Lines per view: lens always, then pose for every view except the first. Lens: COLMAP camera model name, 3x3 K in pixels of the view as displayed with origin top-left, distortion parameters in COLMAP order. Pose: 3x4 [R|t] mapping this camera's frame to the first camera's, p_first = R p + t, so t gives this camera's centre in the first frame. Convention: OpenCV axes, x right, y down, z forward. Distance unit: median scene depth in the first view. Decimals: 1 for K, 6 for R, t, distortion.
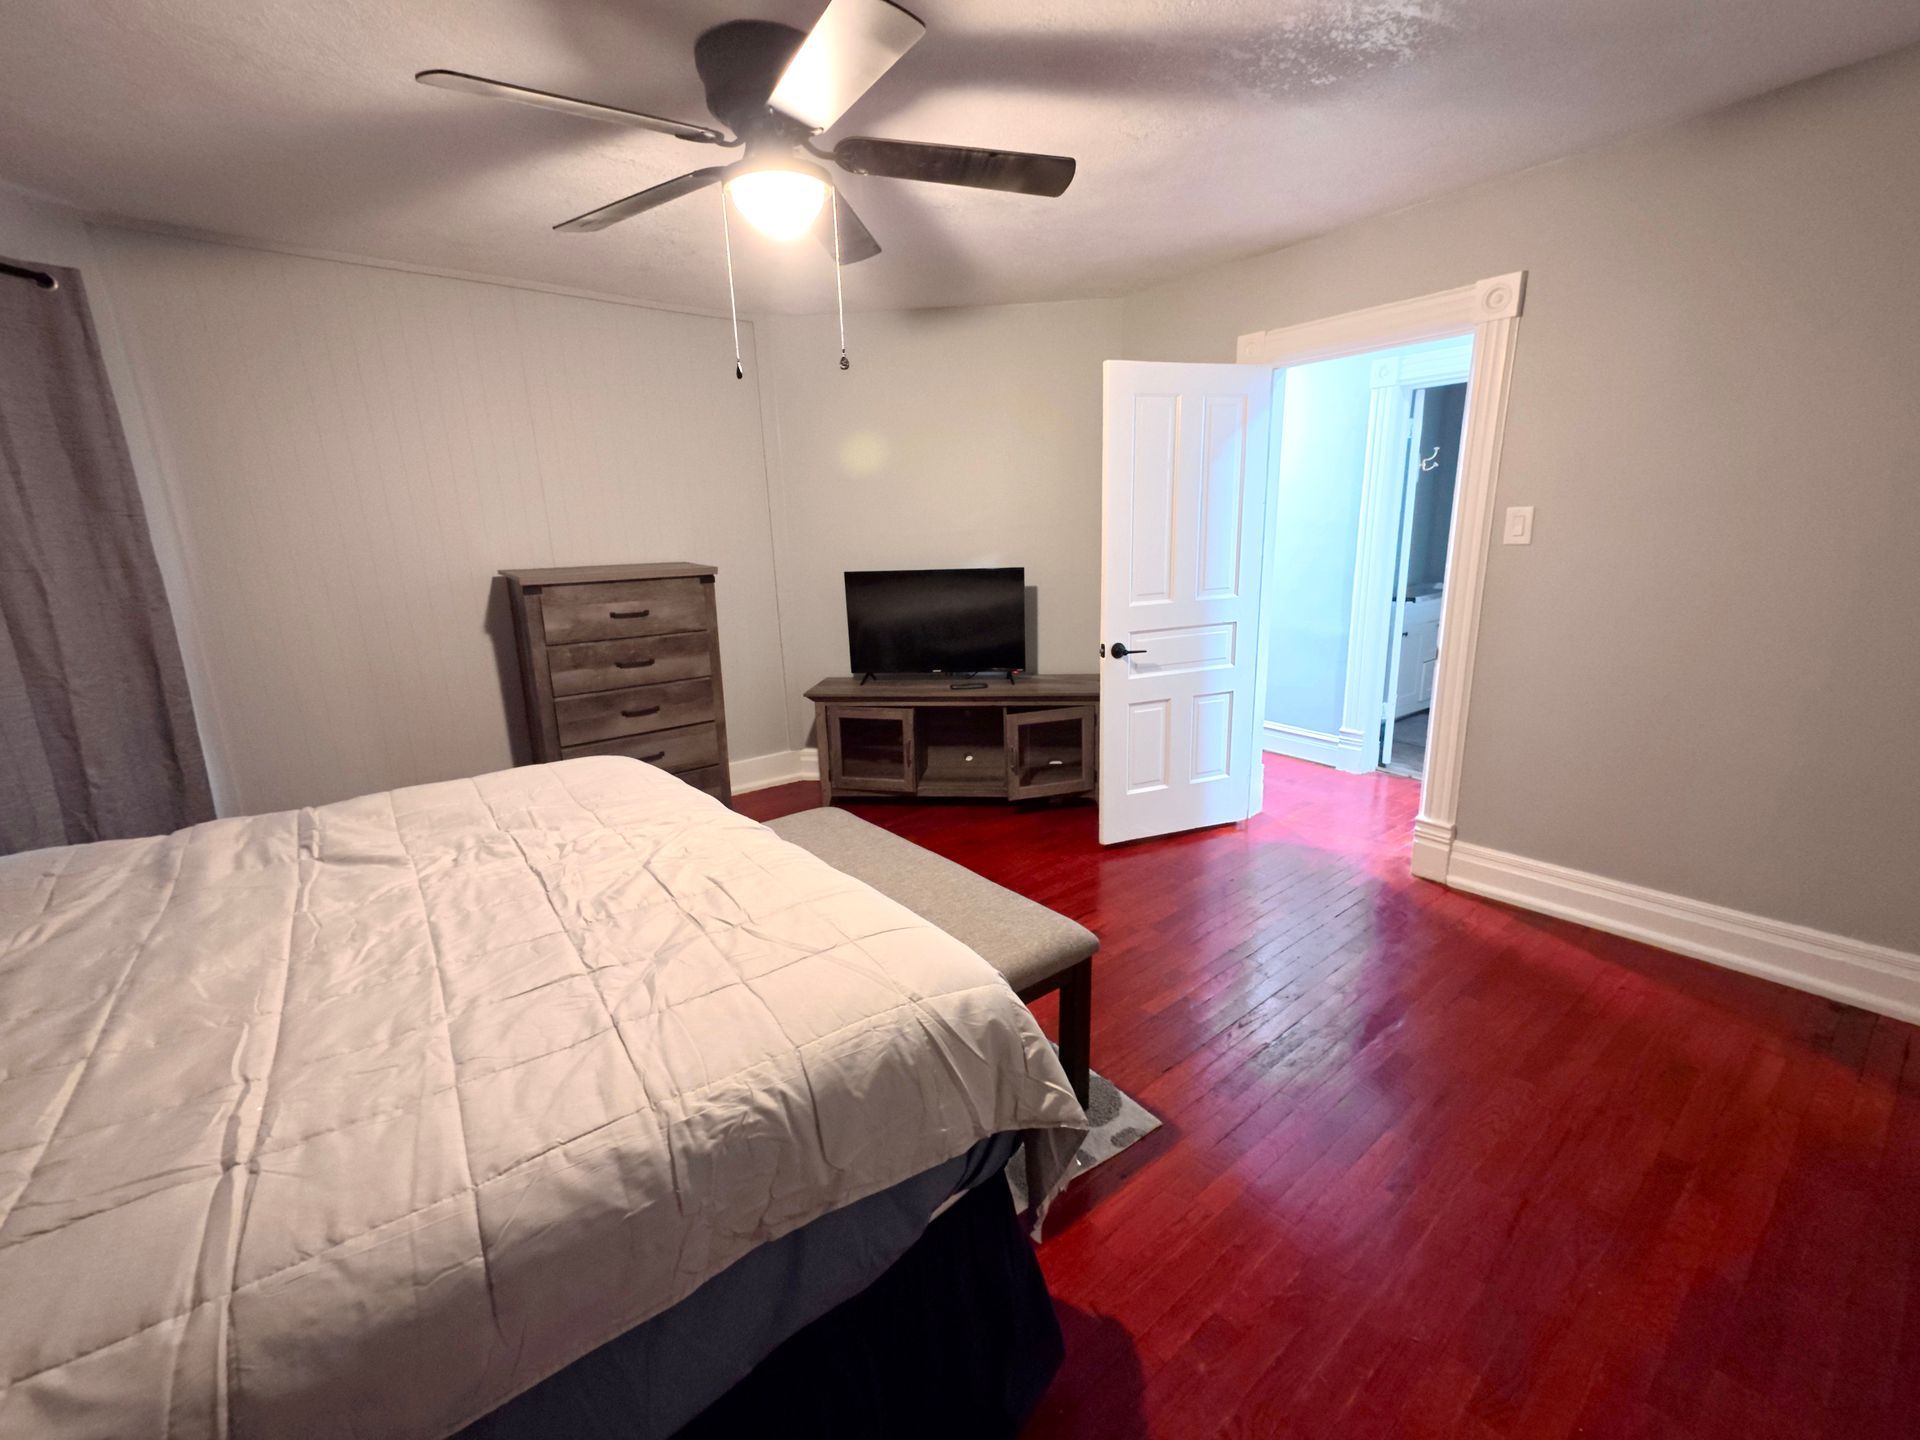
lens RADIAL K [[780.7, 0, 947.2], [0, 780.7, 733.2], [0, 0, 1]] dist [0.011841, 0.000502]
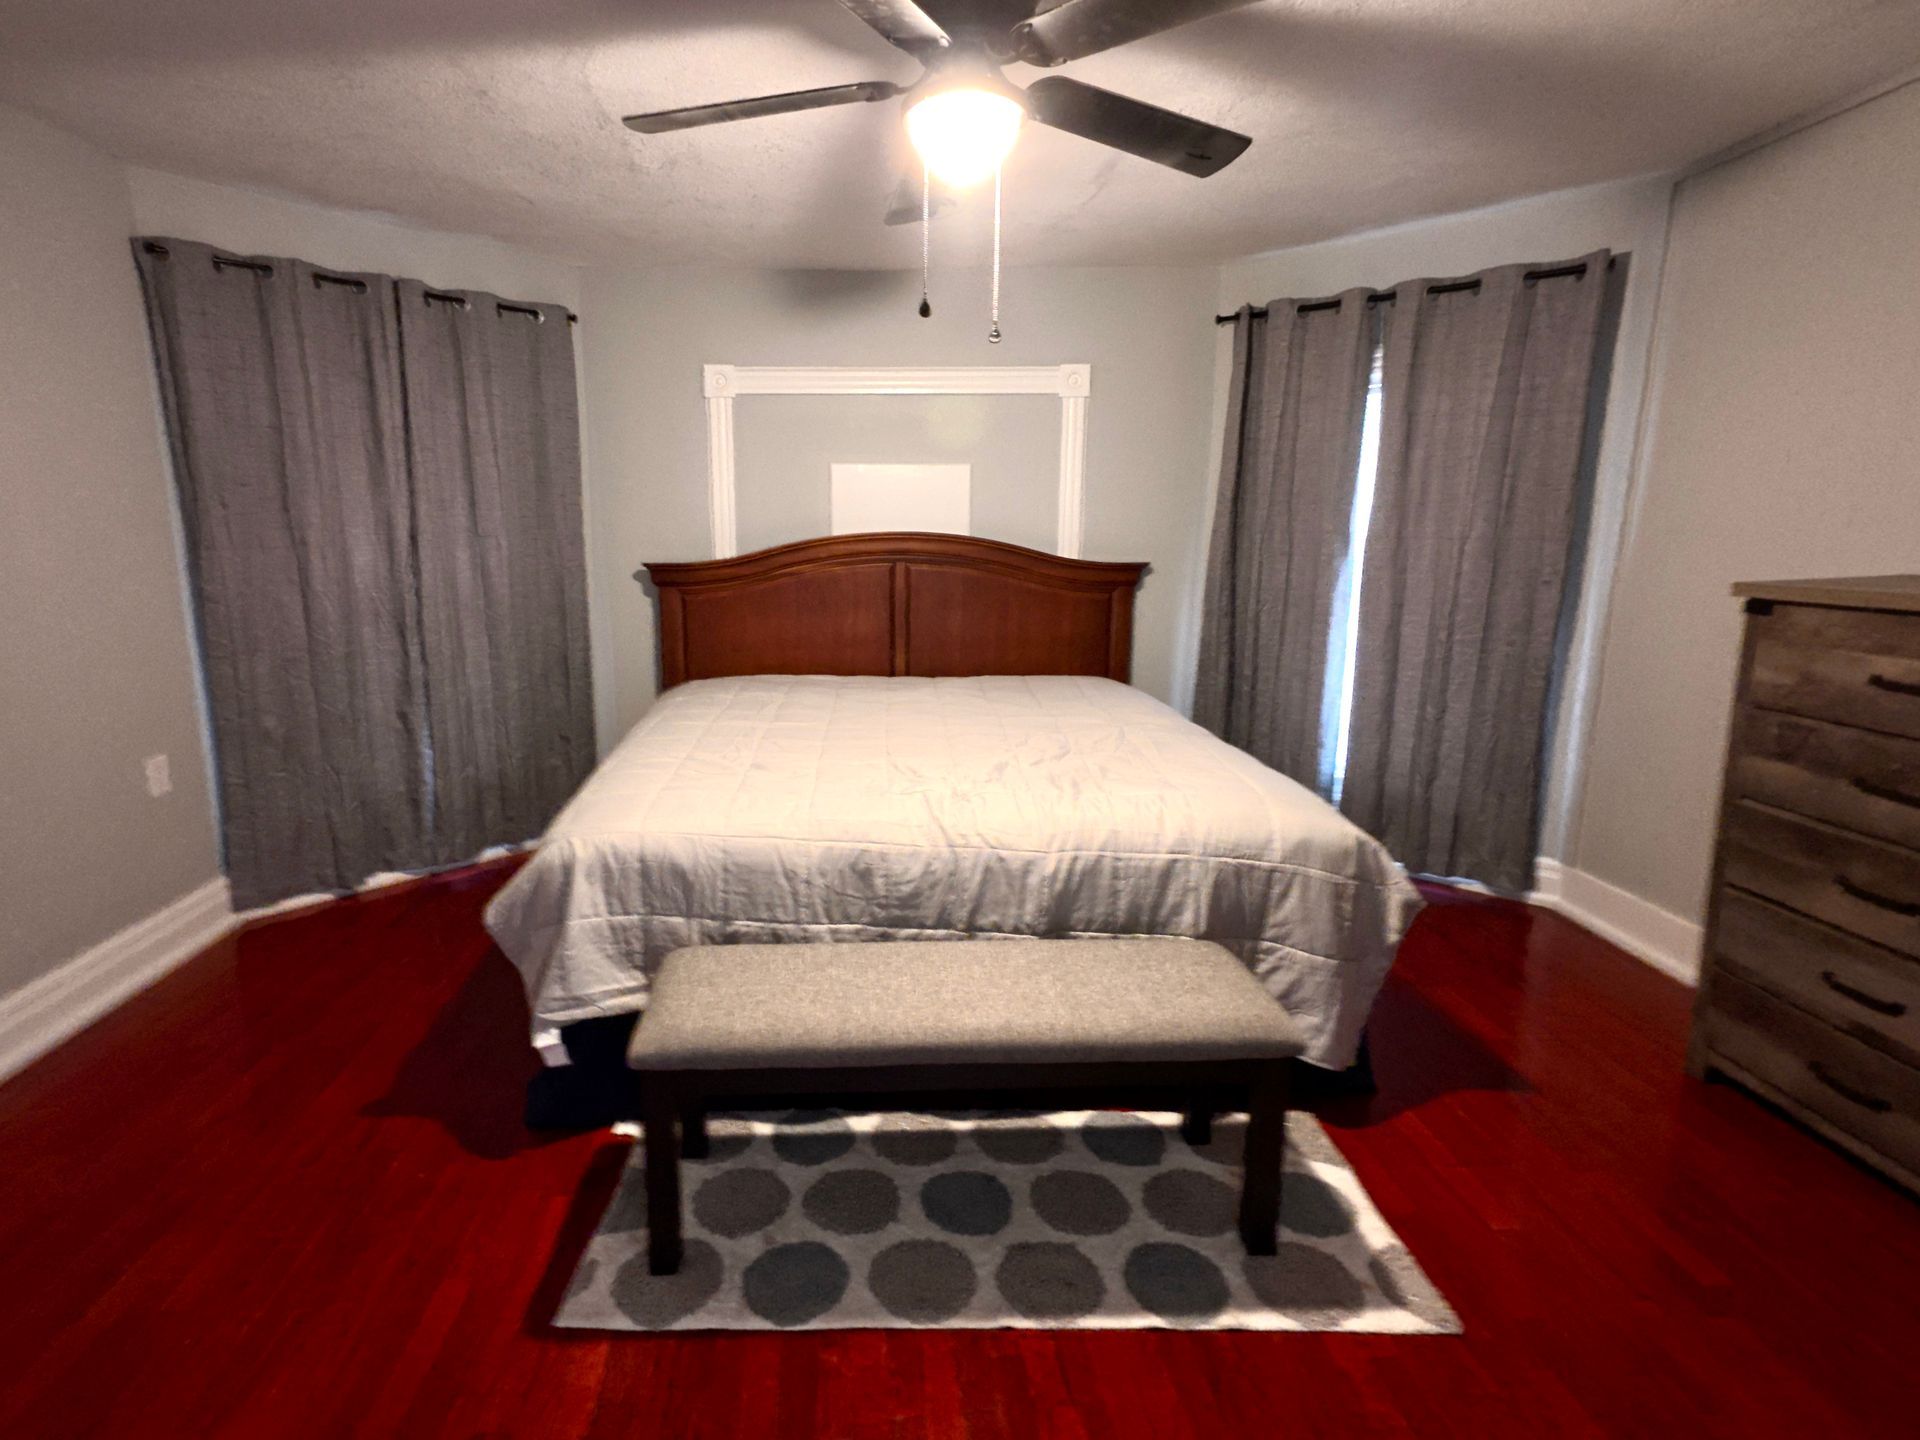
lens RADIAL K [[1029.3, 0, 954.2], [0, 1029.3, 729.6], [0, 0, 1]] dist [-0.000104, 0.000227]
pose [[-0.572856, 0.187903, -0.797828, 0.405764], [-0.194159, 0.914558, 0.354805, -0.239778], [0.796328, 0.358158, -0.487427, 0.878572]]
